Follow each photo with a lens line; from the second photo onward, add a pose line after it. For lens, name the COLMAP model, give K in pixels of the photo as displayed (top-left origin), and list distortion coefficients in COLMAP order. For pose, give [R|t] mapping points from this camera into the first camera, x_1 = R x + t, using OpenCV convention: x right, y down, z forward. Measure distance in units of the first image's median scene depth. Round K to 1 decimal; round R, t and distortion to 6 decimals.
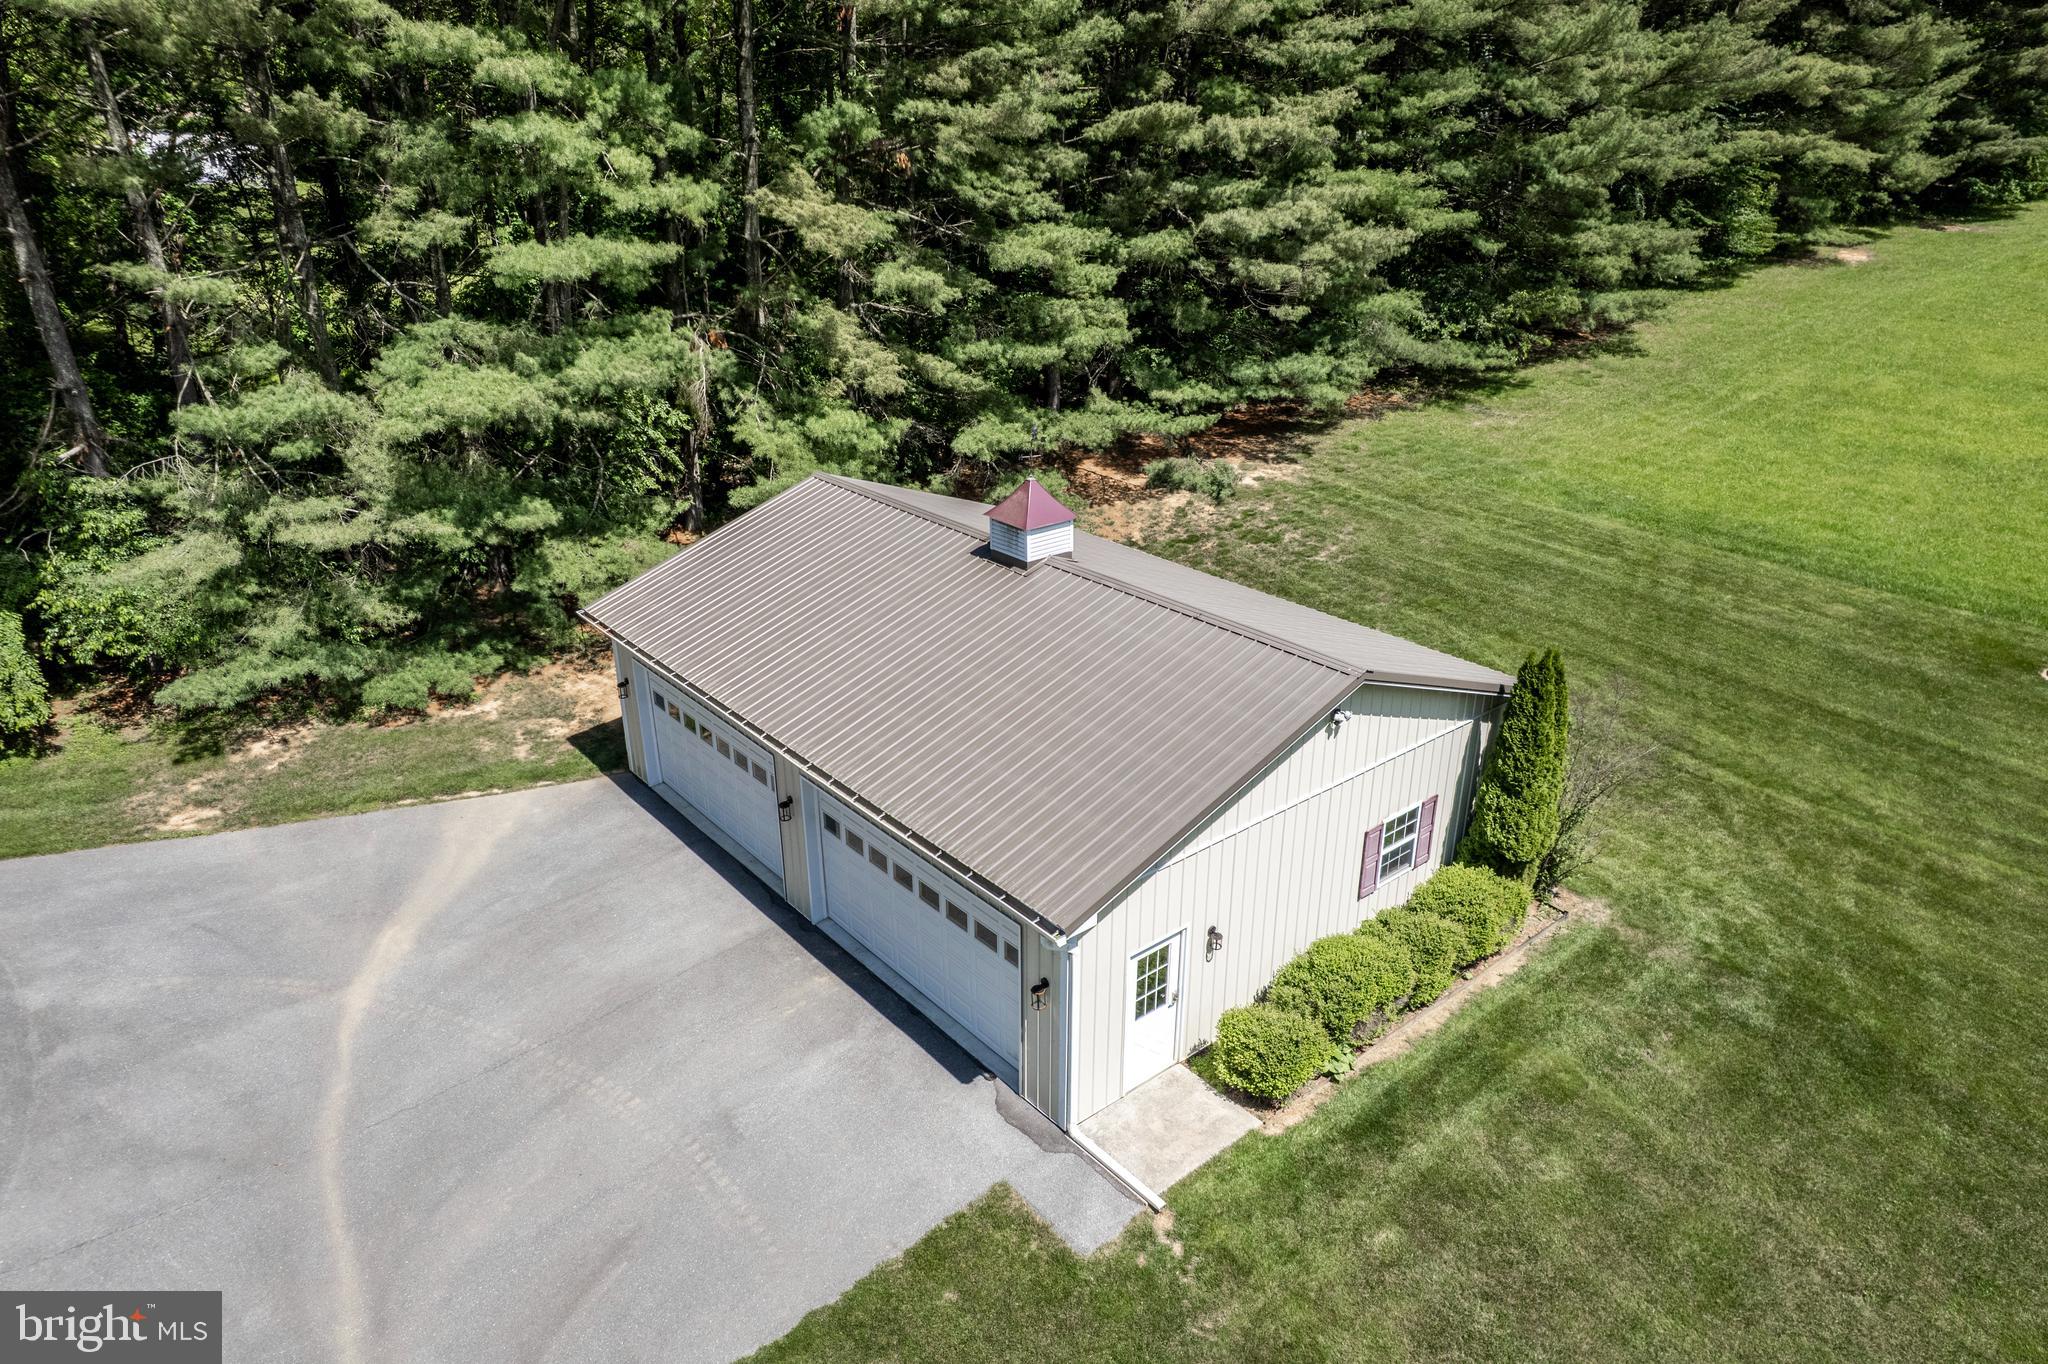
lens RADIAL K [[1309.4, 0, 1035.7], [0, 1309.4, 687.3], [0, 0, 1]] dist [-0.070953, 0.068376]
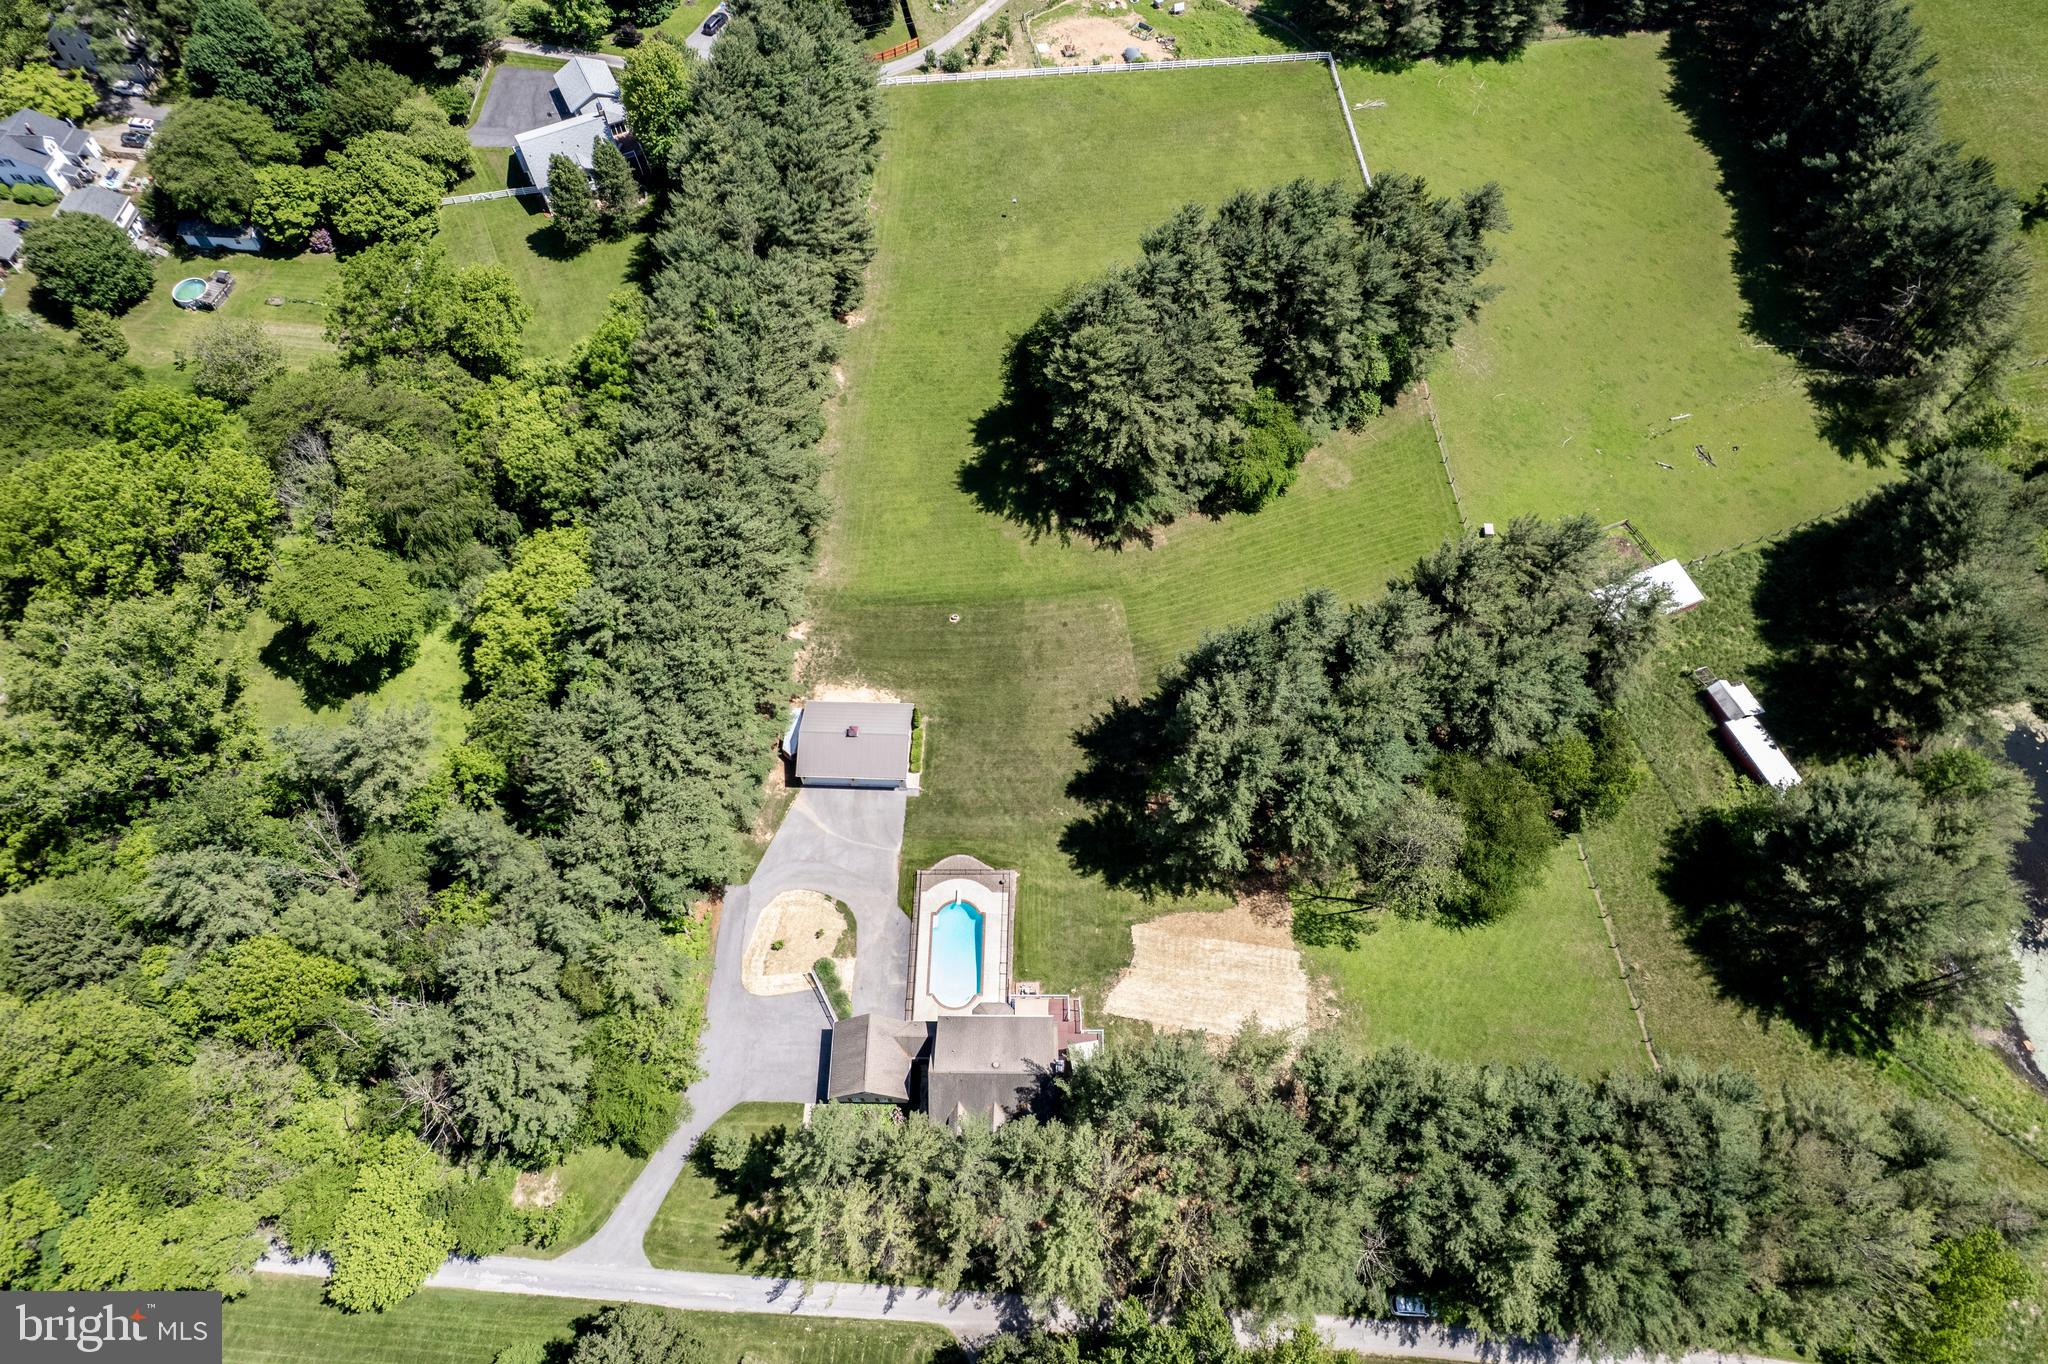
lens RADIAL K [[1309.4, 0, 1035.7], [0, 1309.4, 687.3], [0, 0, 1]] dist [-0.070953, 0.068376]
pose [[0.663631, -0.649432, 0.371257, -2.020704], [0.299416, 0.685406, 0.663754, -5.205509], [-0.685525, -0.329327, 0.649307, -4.712306]]
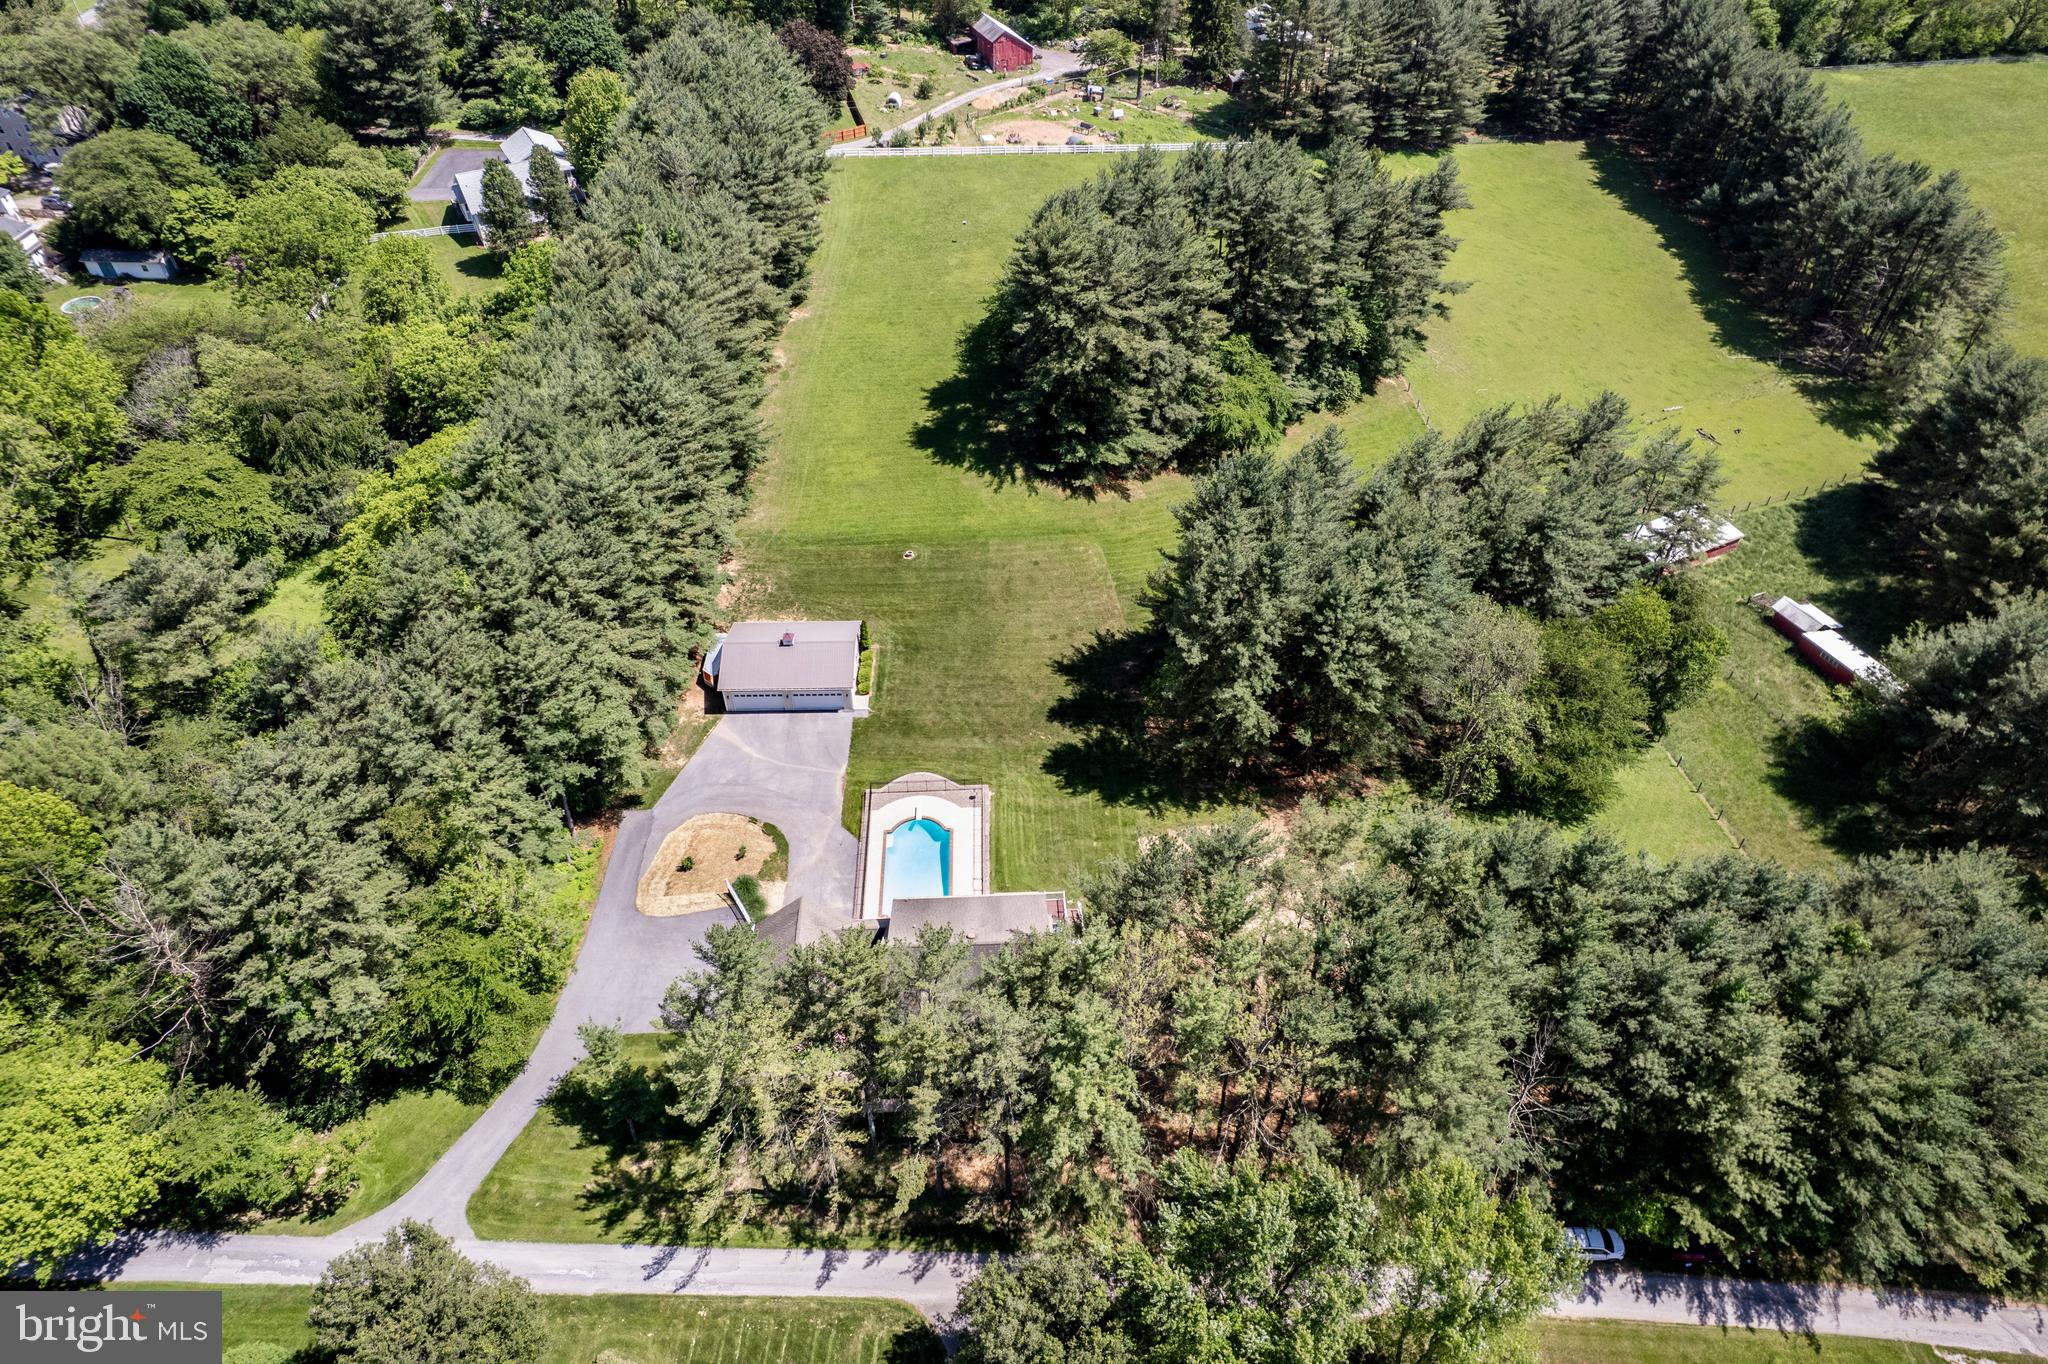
lens RADIAL K [[1309.4, 0, 1035.7], [0, 1309.4, 687.3], [0, 0, 1]] dist [-0.070953, 0.068376]
pose [[0.624884, -0.533421, 0.570072, -3.084171], [0.313809, 0.840219, 0.442217, -2.427811], [-0.714873, -0.097441, 0.692432, -4.372871]]
